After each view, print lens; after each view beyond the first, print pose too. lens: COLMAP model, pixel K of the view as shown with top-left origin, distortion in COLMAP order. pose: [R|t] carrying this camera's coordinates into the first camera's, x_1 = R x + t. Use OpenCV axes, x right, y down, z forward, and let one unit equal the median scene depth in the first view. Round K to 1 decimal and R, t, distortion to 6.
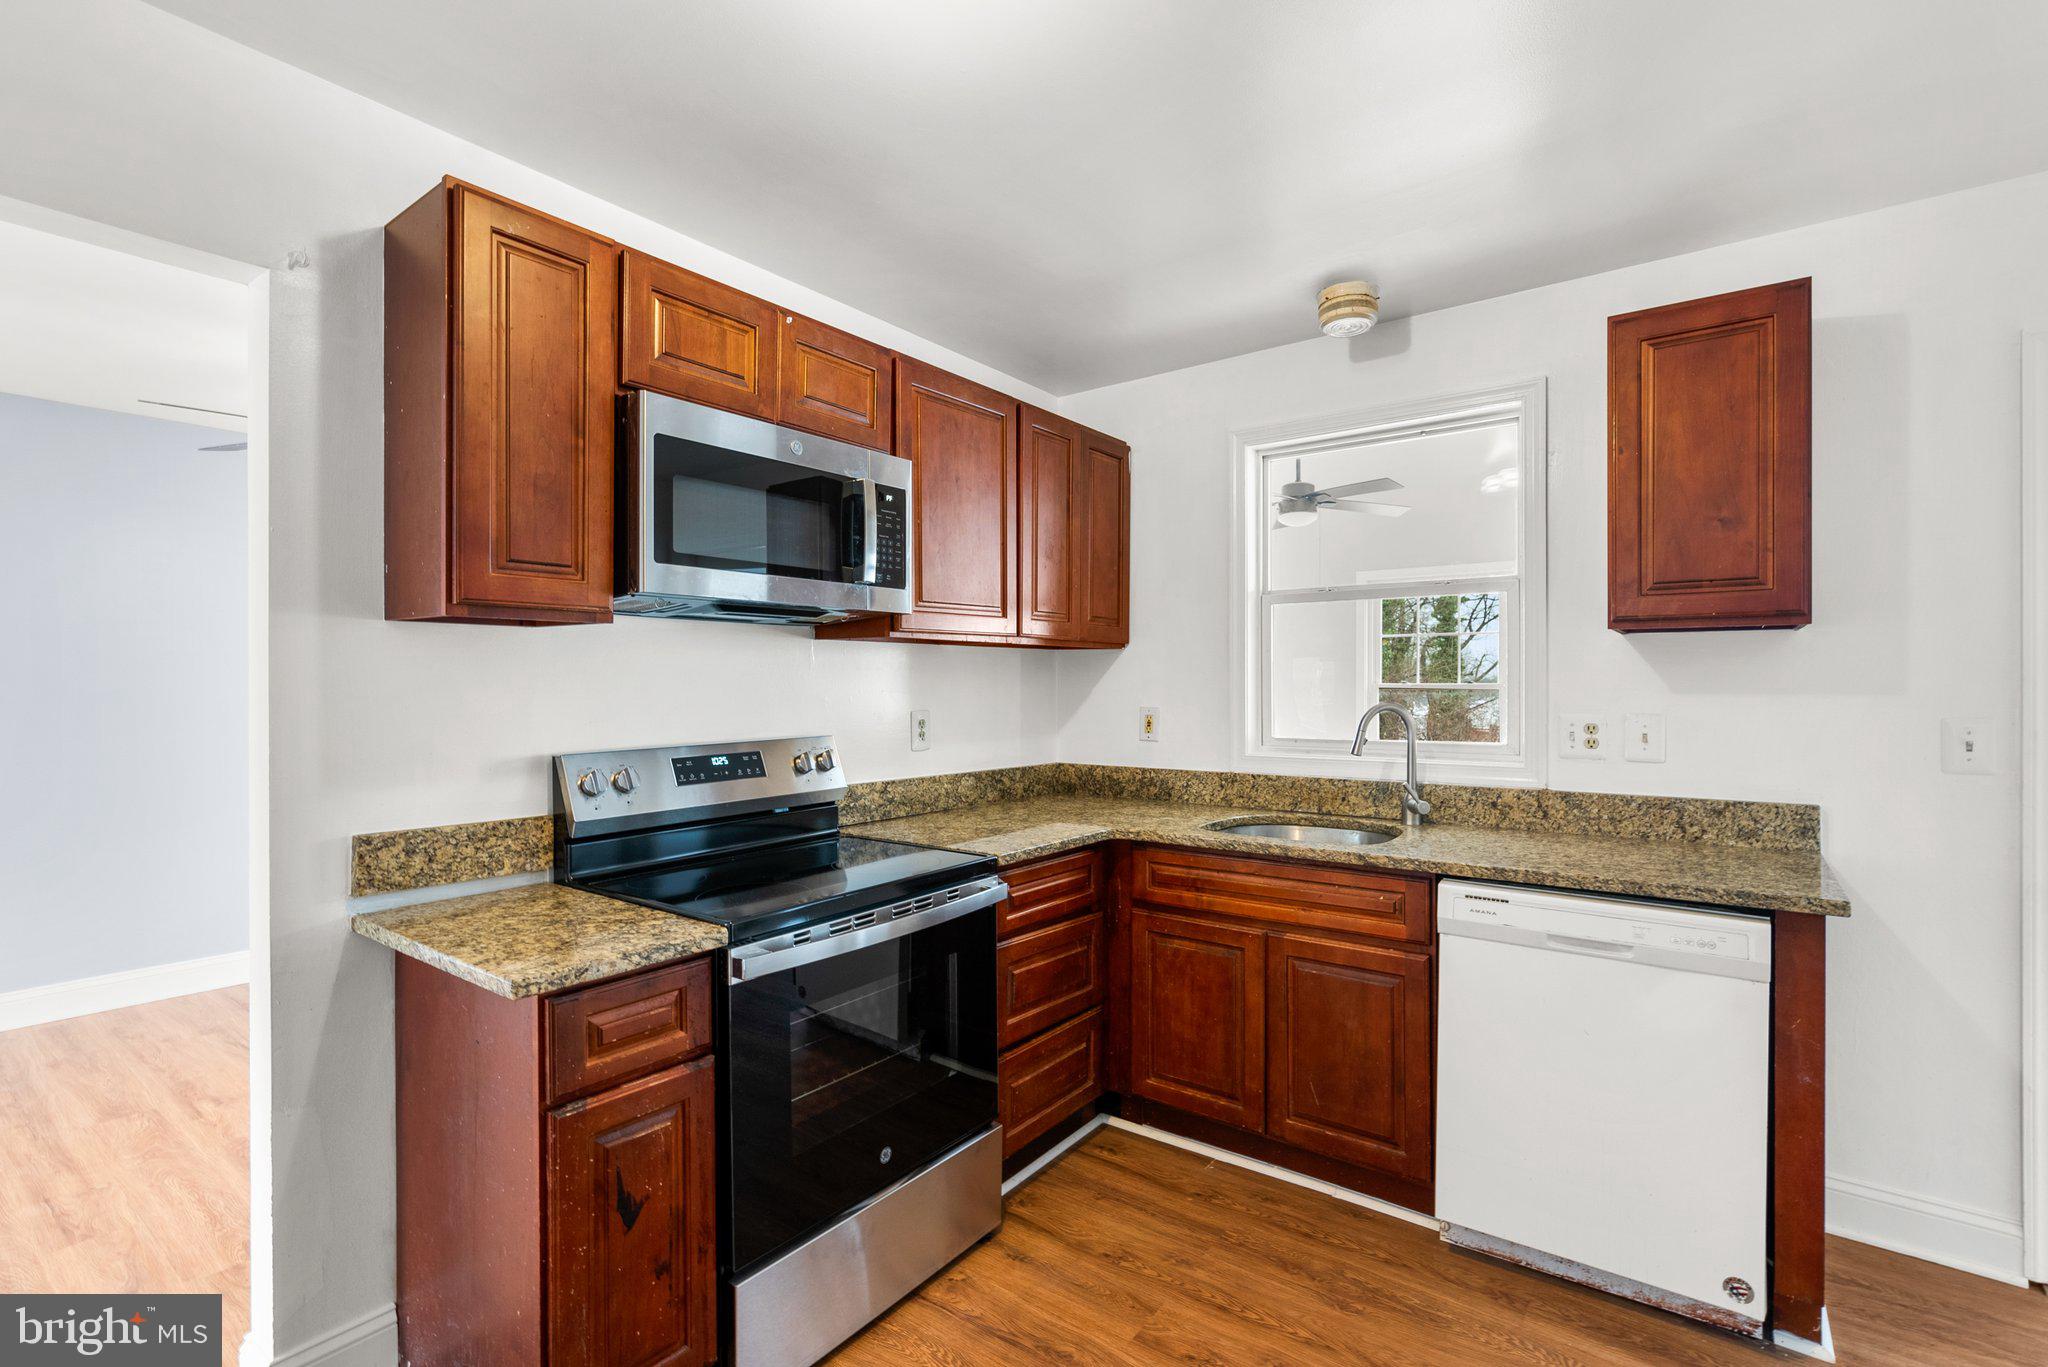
lens RADIAL K [[933.5, 0, 1033.1], [0, 933.5, 680.2], [0, 0, 1]] dist [-0.000255, 0.000185]
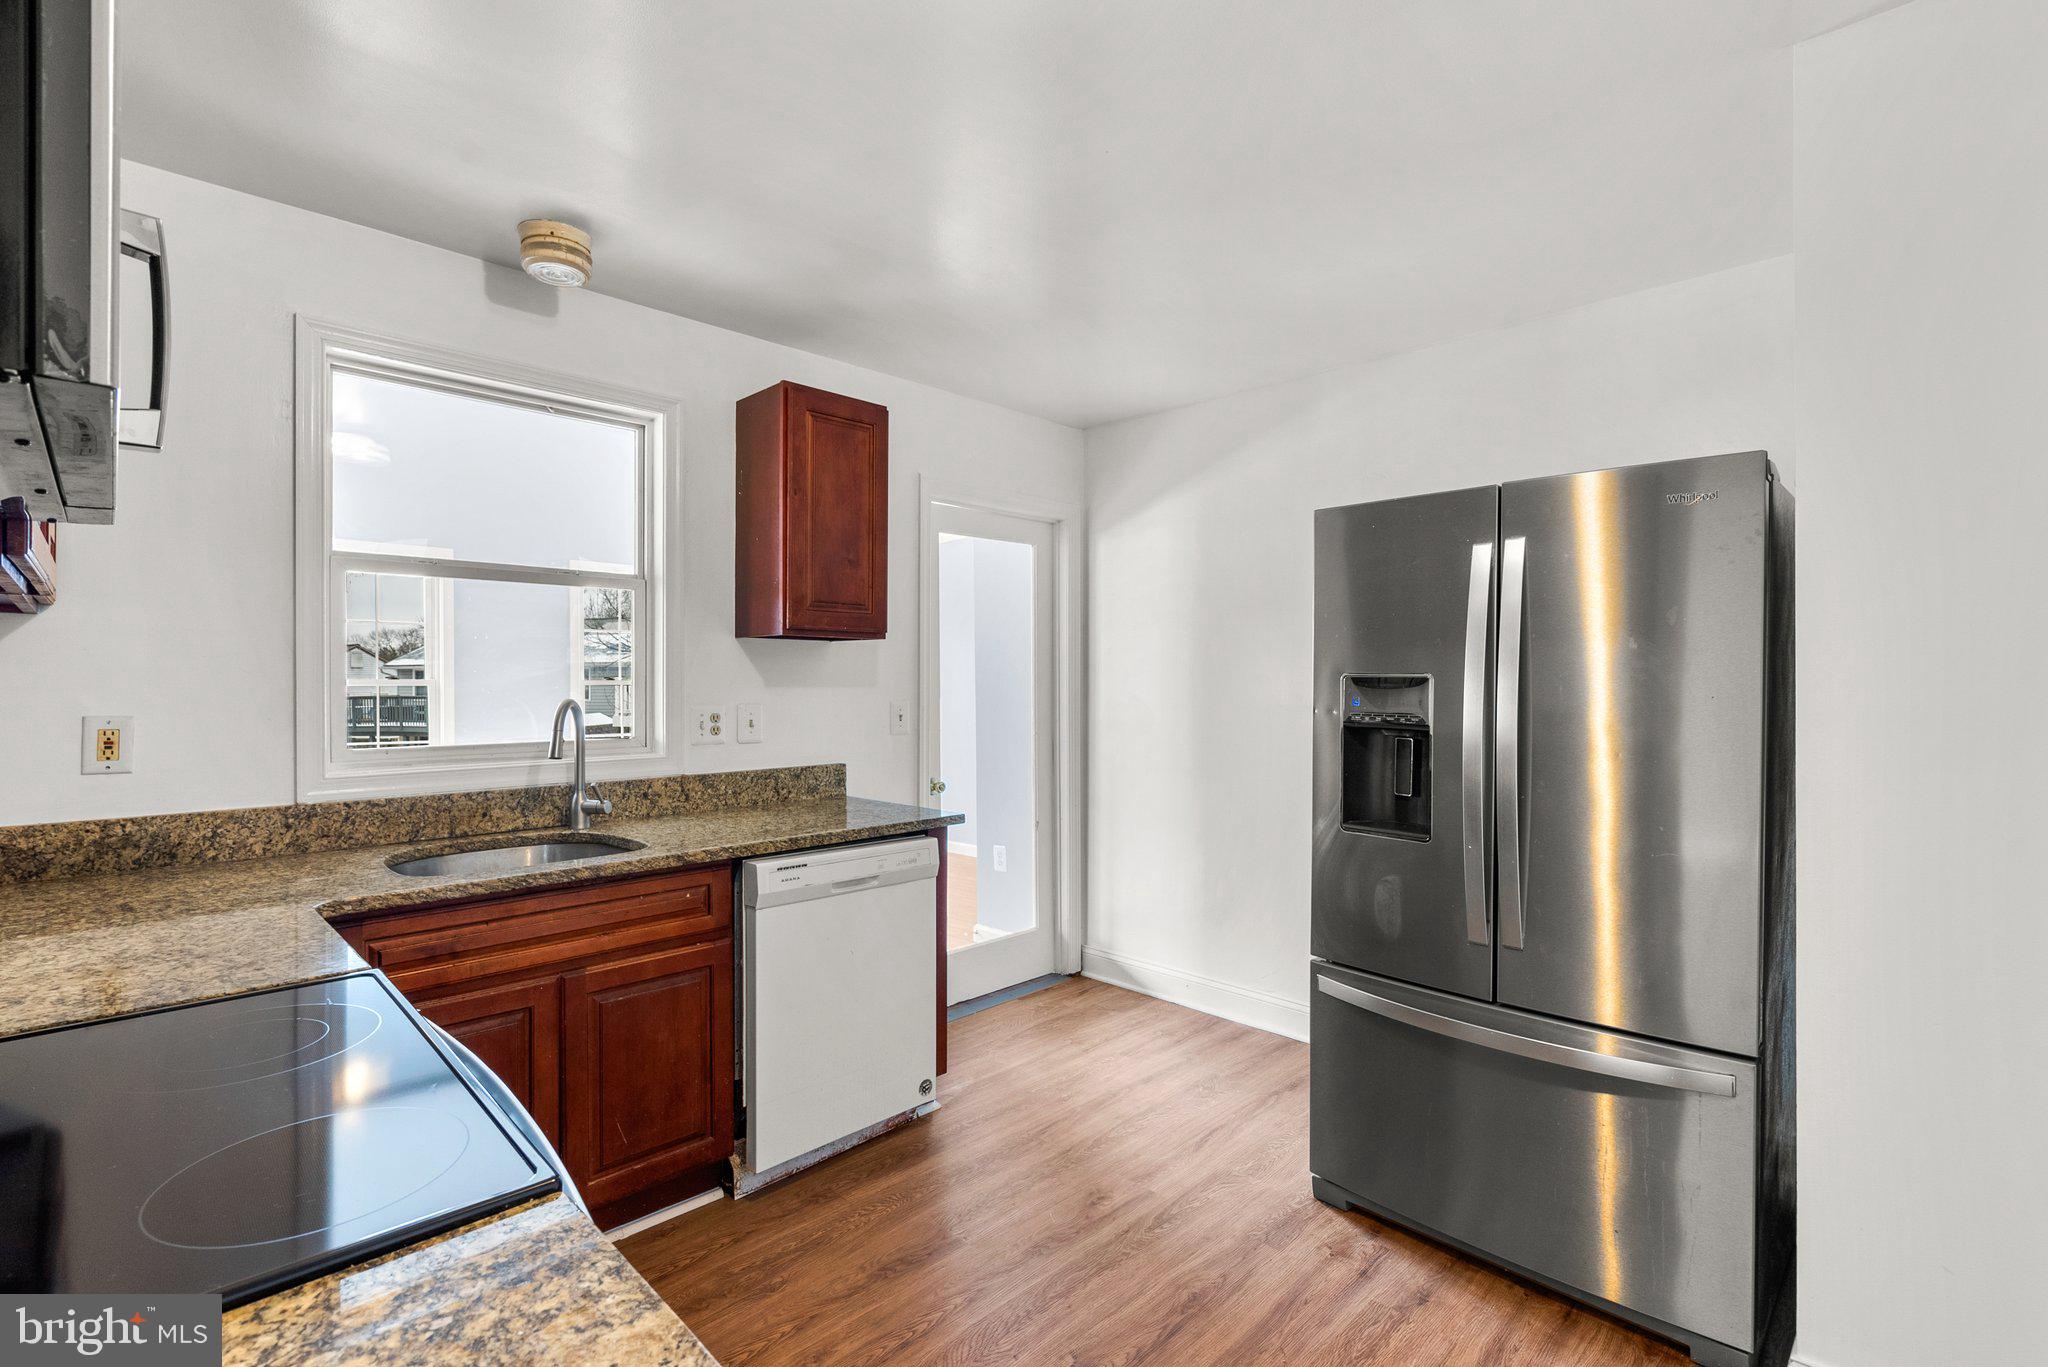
lens RADIAL K [[917.1, 0, 1034.7], [0, 917.1, 686.9], [0, 0, 1]] dist [-0.001471, -0.000094]
pose [[0.150184, -0.005224, 0.988644, -0.481808], [-0.006697, 0.999958, 0.006301, 0.003745], [-0.988635, -0.007567, 0.150143, 0.449828]]
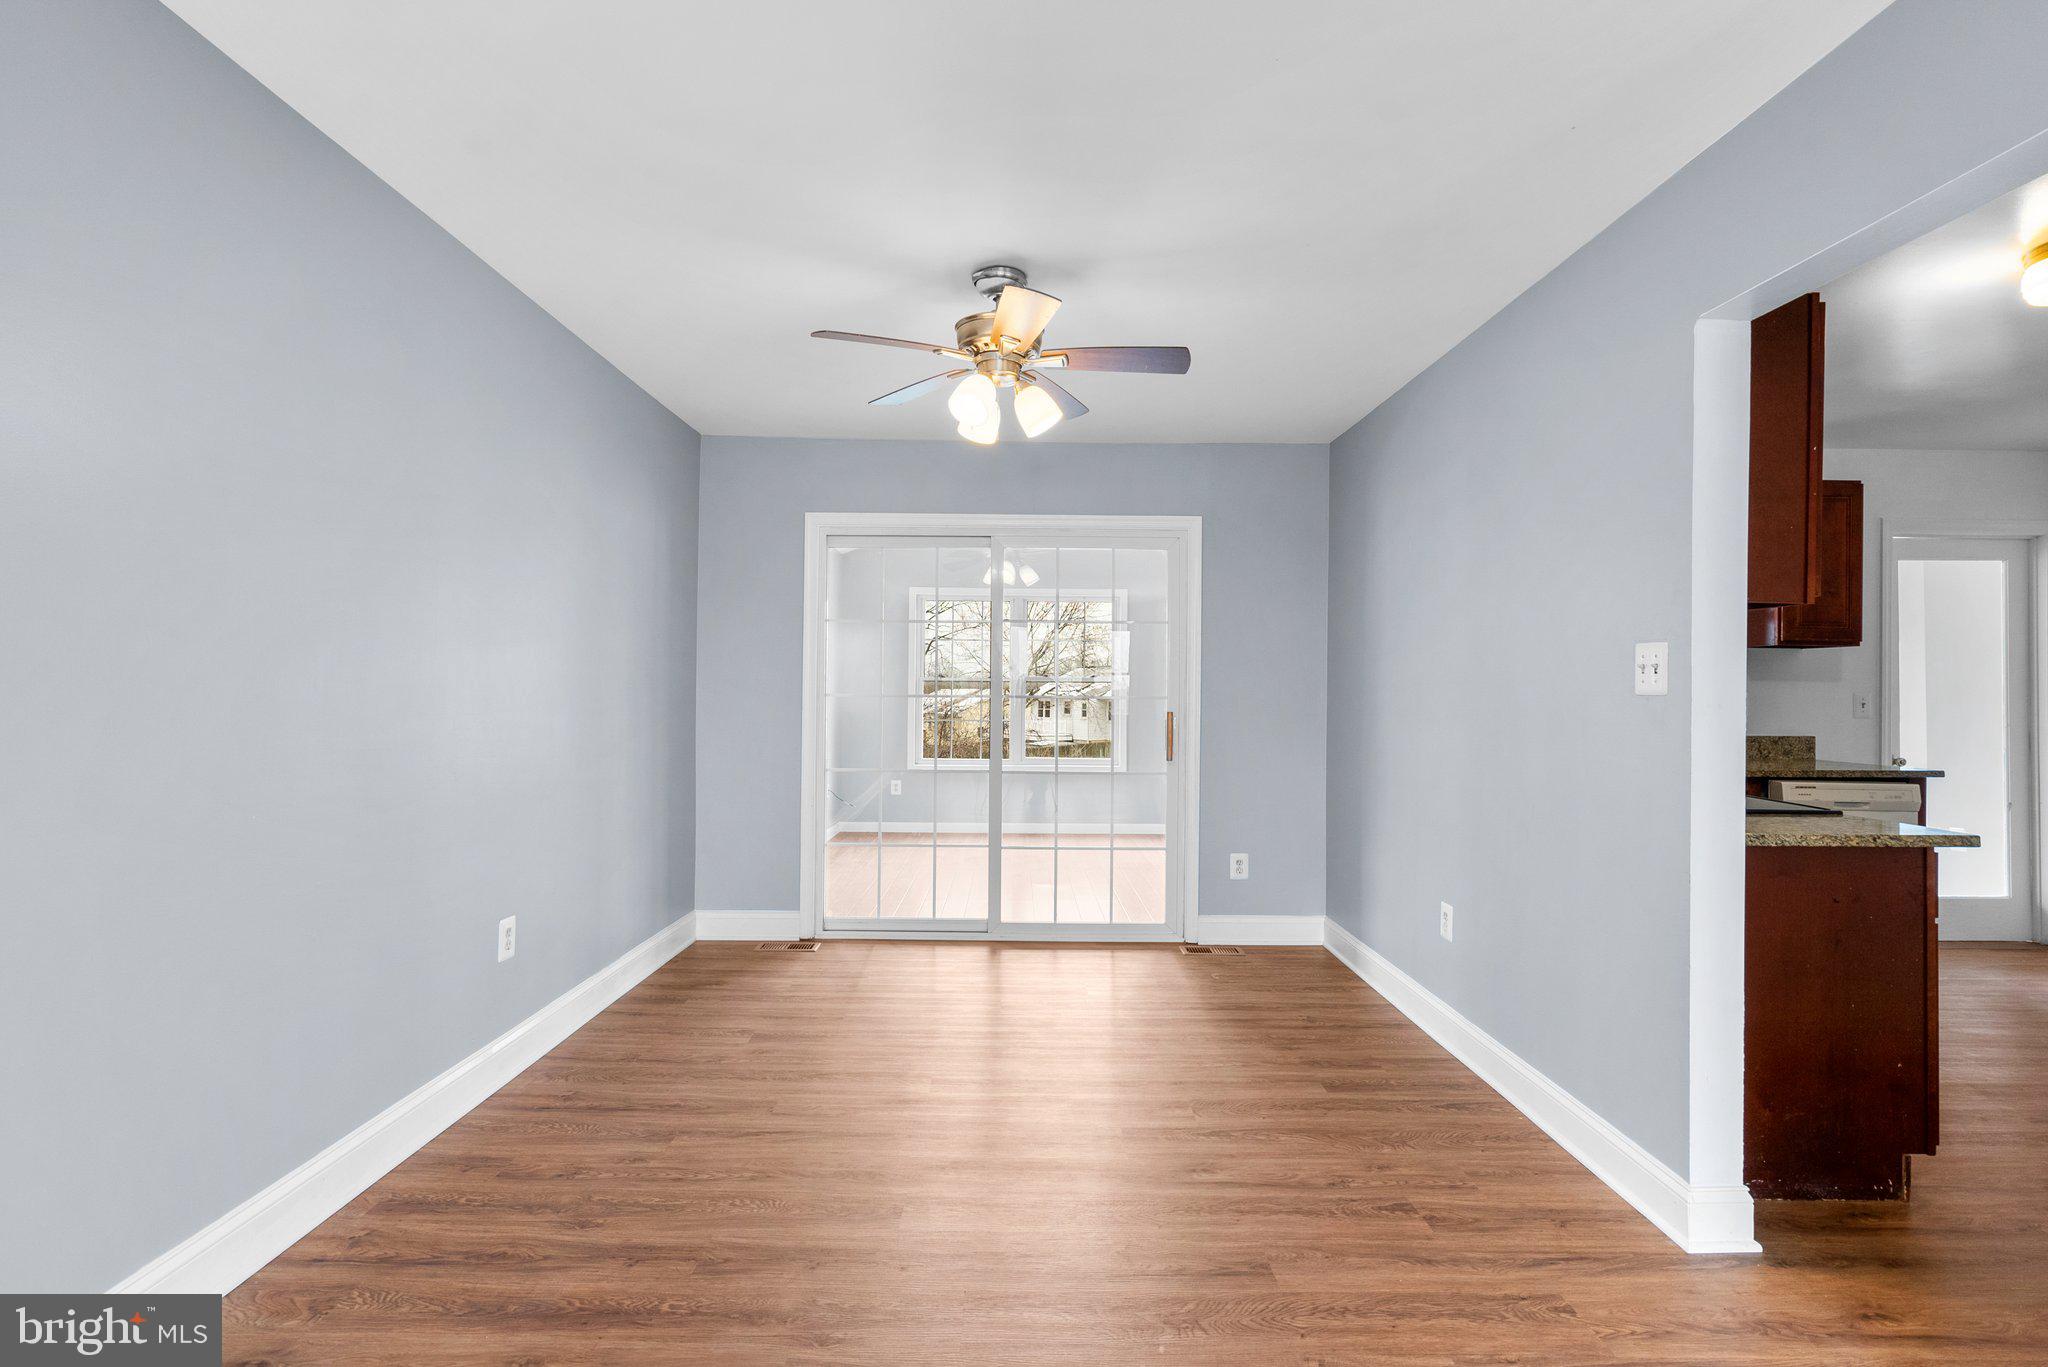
lens RADIAL K [[923.6, 0, 1058.4], [0, 923.6, 683.1], [0, 0, 1]] dist [0.002868, 0.000500]
pose [[0.800362, 0.008569, 0.599456, -1.515386], [-0.005941, 0.999962, -0.006361, 0.038385], [-0.599488, 0.001530, 0.800383, 0.345413]]
